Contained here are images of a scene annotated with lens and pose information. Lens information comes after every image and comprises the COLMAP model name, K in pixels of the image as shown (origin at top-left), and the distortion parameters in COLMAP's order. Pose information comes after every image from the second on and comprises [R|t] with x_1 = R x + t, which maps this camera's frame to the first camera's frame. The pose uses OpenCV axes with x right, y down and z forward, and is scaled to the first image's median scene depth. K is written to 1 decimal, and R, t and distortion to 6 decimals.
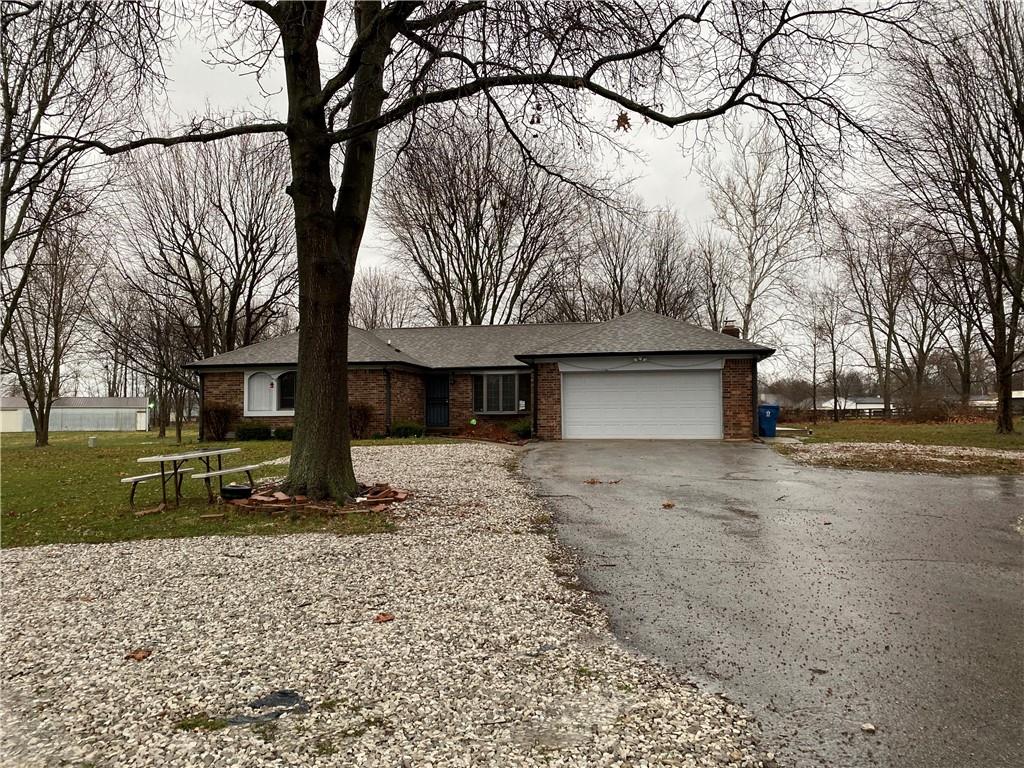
lens RADIAL K [[778.3, 0, 513.1], [0, 778.3, 382.5], [0, 0, 1]] dist [0.056080, -0.065640]
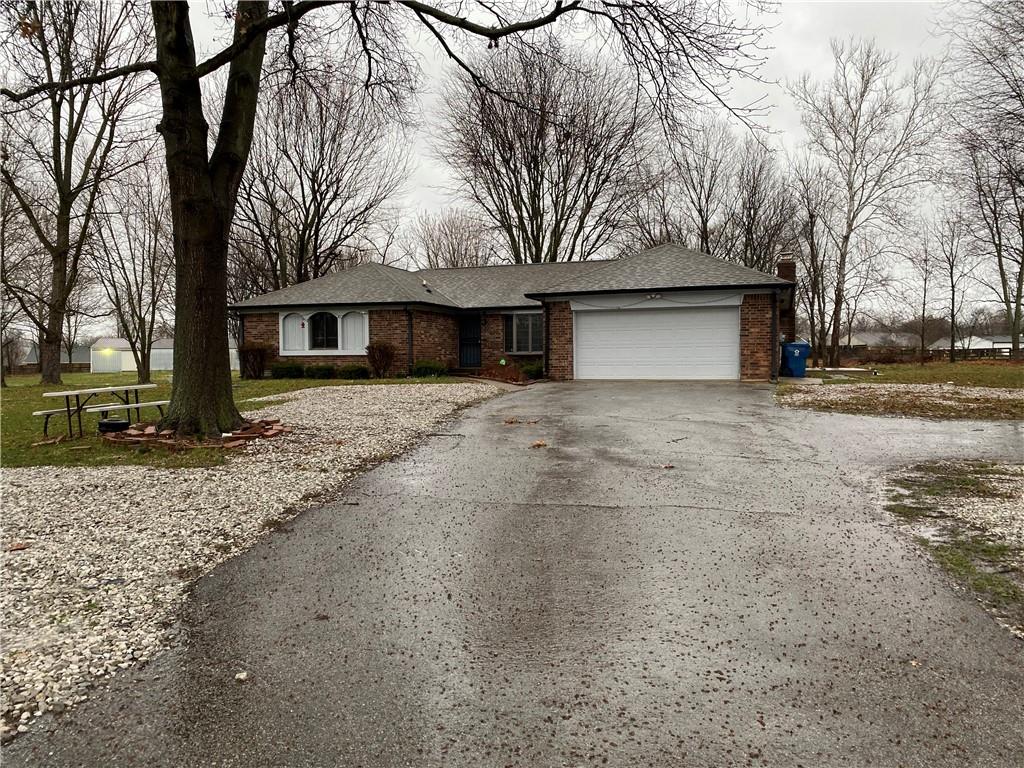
lens RADIAL K [[778.3, 0, 513.6], [0, 778.3, 379.6], [0, 0, 1]] dist [0.056080, -0.065640]
pose [[0.987648, 0.004980, -0.156609, 0.133782], [0.006218, 0.997462, 0.070934, 0.002978], [0.156565, -0.071032, 0.985110, 0.022439]]
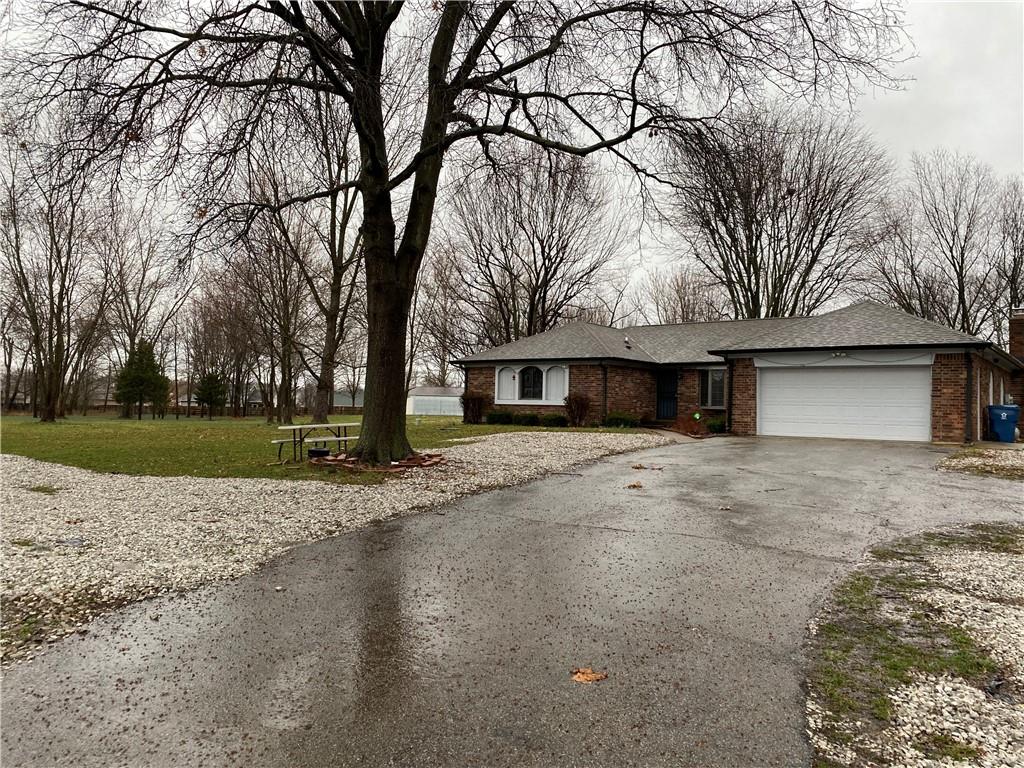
lens RADIAL K [[778.3, 0, 521.9], [0, 778.3, 385.8], [0, 0, 1]] dist [0.056080, -0.065640]
pose [[0.892071, 0.014566, -0.451660, 0.234041], [-0.009917, 0.999871, 0.012659, 0.000294], [0.451786, -0.006814, 0.892100, -0.028263]]
